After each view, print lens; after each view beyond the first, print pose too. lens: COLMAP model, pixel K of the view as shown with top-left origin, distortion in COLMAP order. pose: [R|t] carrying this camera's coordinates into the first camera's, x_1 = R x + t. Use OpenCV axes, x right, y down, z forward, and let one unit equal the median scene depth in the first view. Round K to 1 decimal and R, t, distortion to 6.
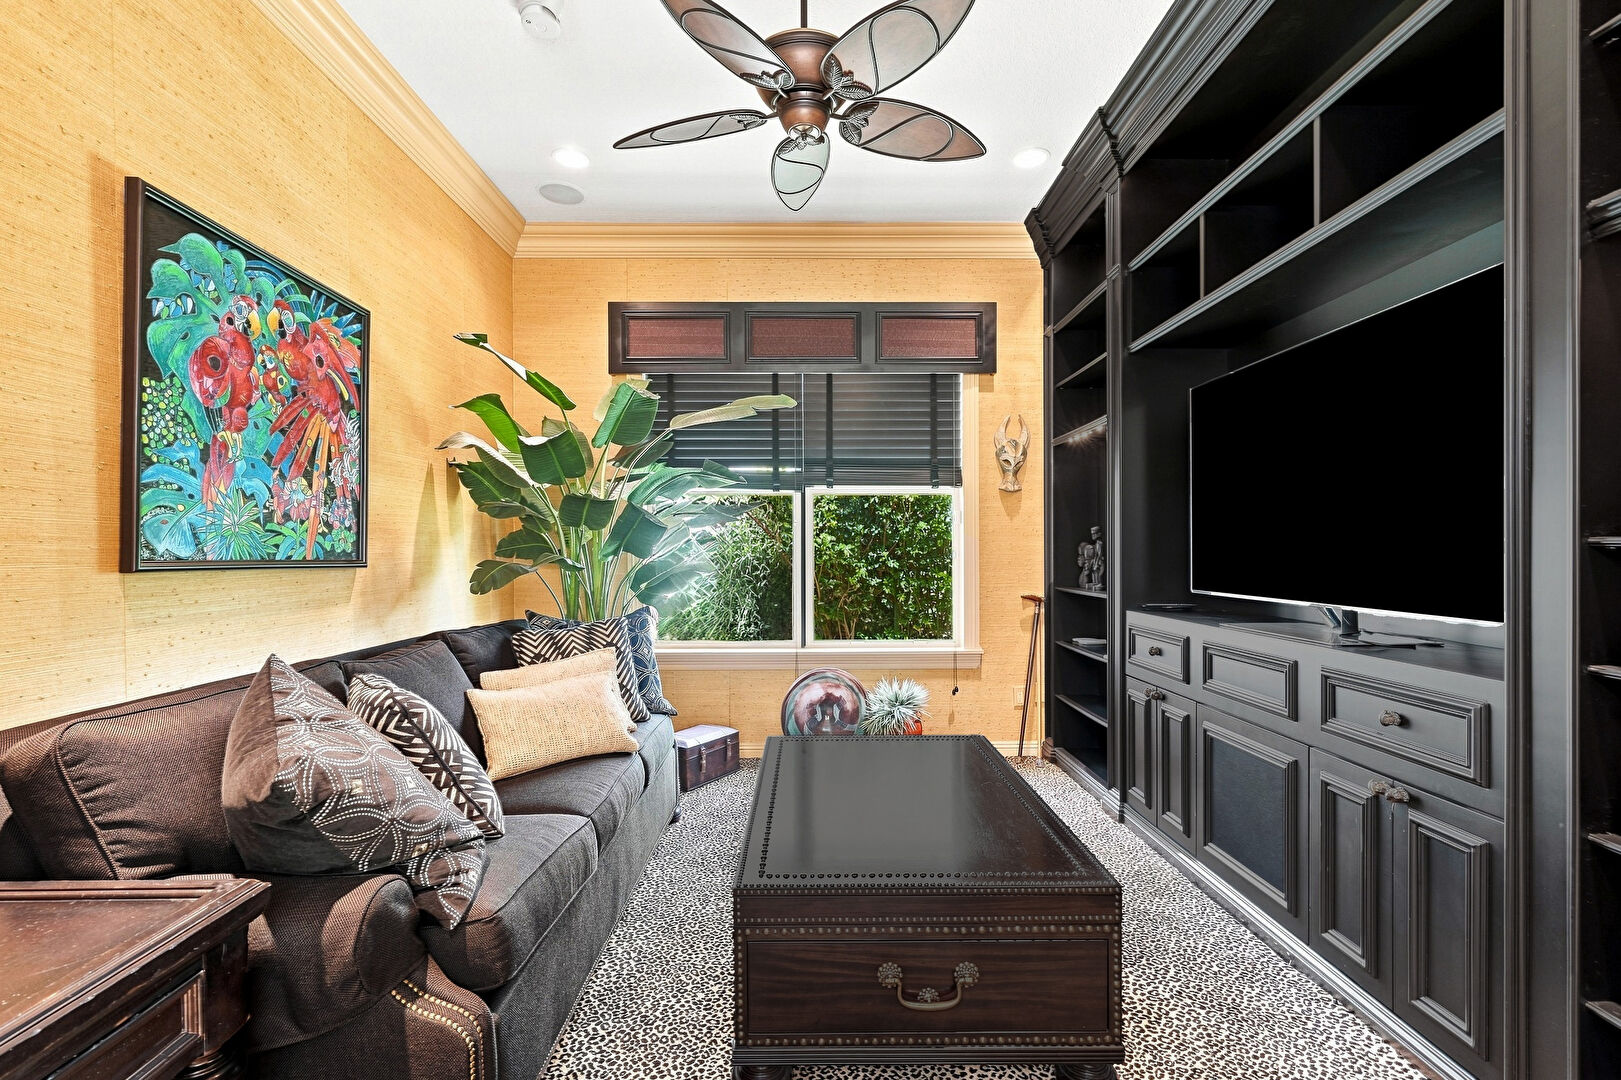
lens RADIAL K [[743.9, 0, 811.0], [0, 743.9, 547.3], [0, 0, 1]] dist [0.000675, 0.000046]
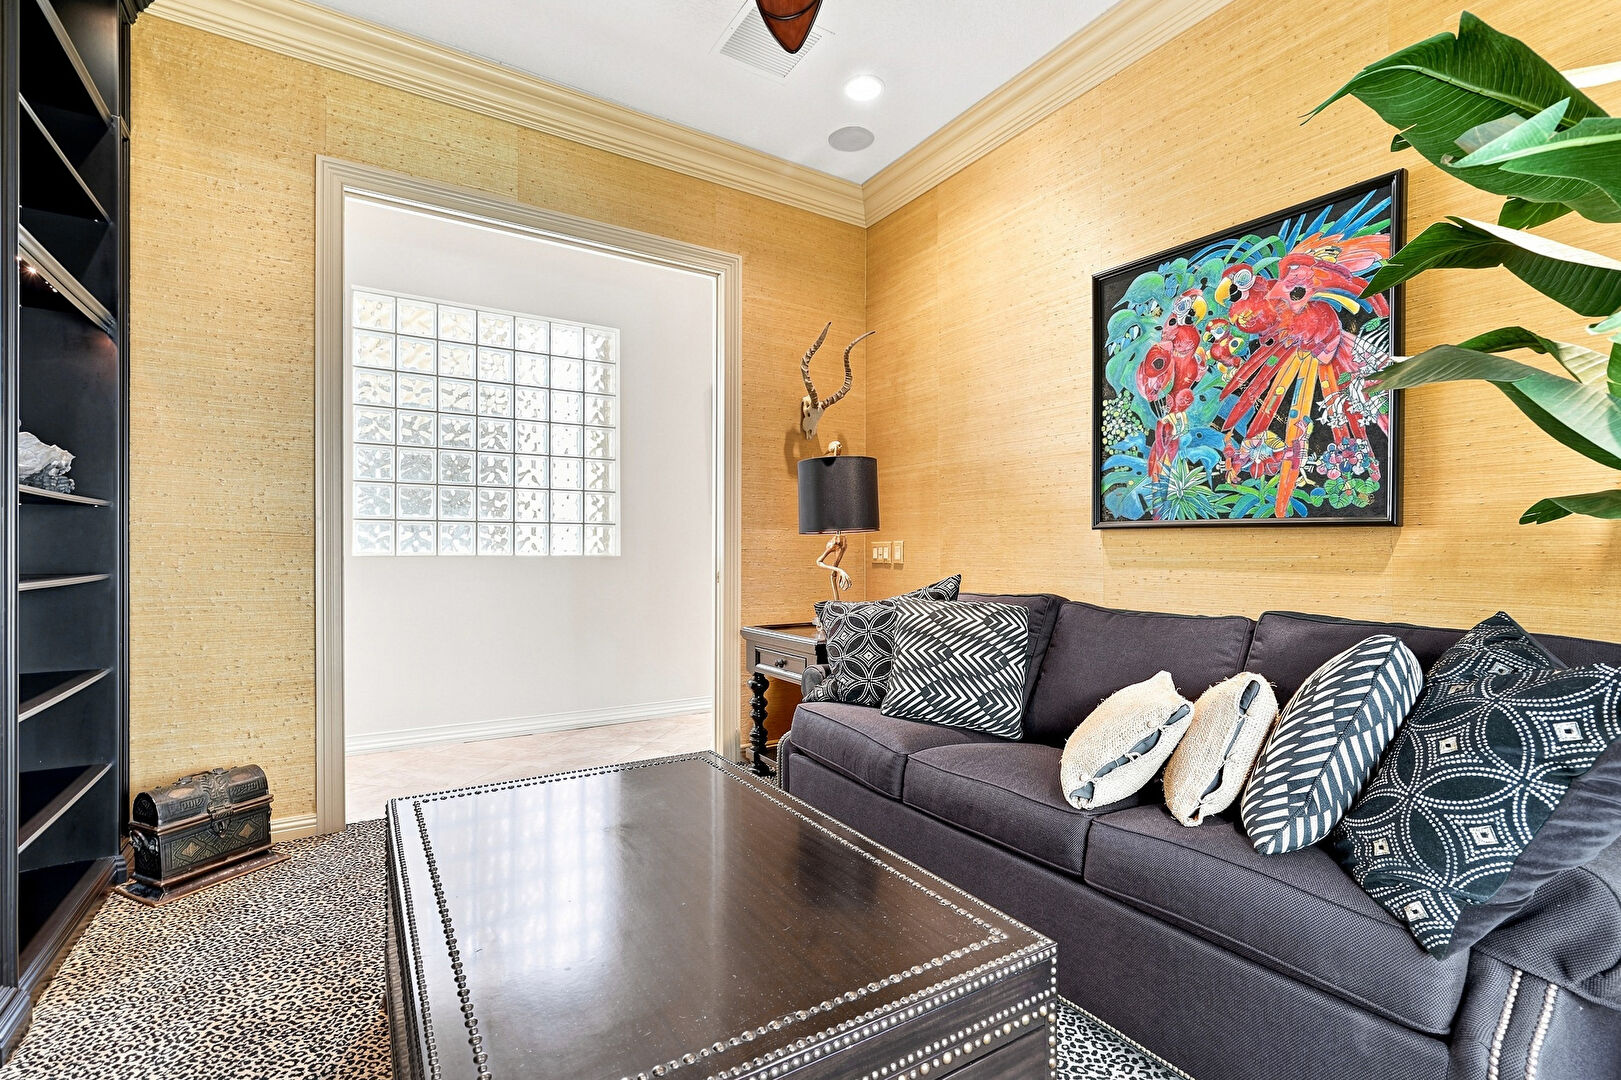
lens RADIAL K [[743.9, 0, 813.4], [0, 743.9, 543.9], [0, 0, 1]] dist [0.000675, 0.000046]
pose [[-0.852076, -0.005240, -0.523391, 0.319843], [-0.001008, 0.999964, -0.008371, 0.061592], [0.523417, -0.006605, -0.852051, 1.599566]]
